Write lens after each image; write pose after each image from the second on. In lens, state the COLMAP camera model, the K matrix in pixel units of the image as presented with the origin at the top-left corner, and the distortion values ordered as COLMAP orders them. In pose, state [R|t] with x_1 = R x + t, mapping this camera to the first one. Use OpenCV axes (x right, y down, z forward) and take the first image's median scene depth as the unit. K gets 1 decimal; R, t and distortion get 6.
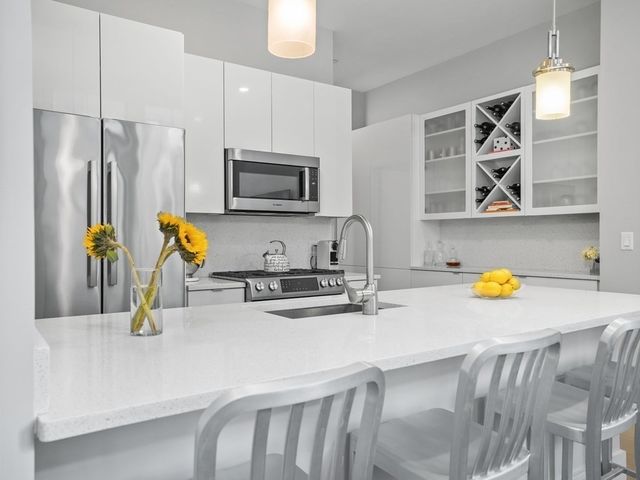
lens RADIAL K [[489.0, 0, 320.0], [0, 489.0, 240.0], [0, 0, 1]] dist [-0.001151, -0.000348]
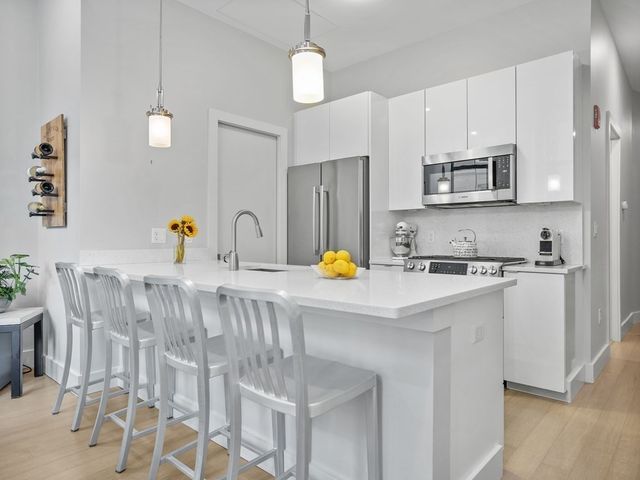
lens RADIAL K [[431.3, 0, 318.4], [0, 431.3, 224.7], [0, 0, 1]] dist [0.021341, 0.001721]
pose [[0.223324, -0.019808, -0.974543, 0.837995], [-0.006202, 0.999744, -0.021742, 0.015236], [0.974724, 0.010900, 0.223145, 0.482100]]
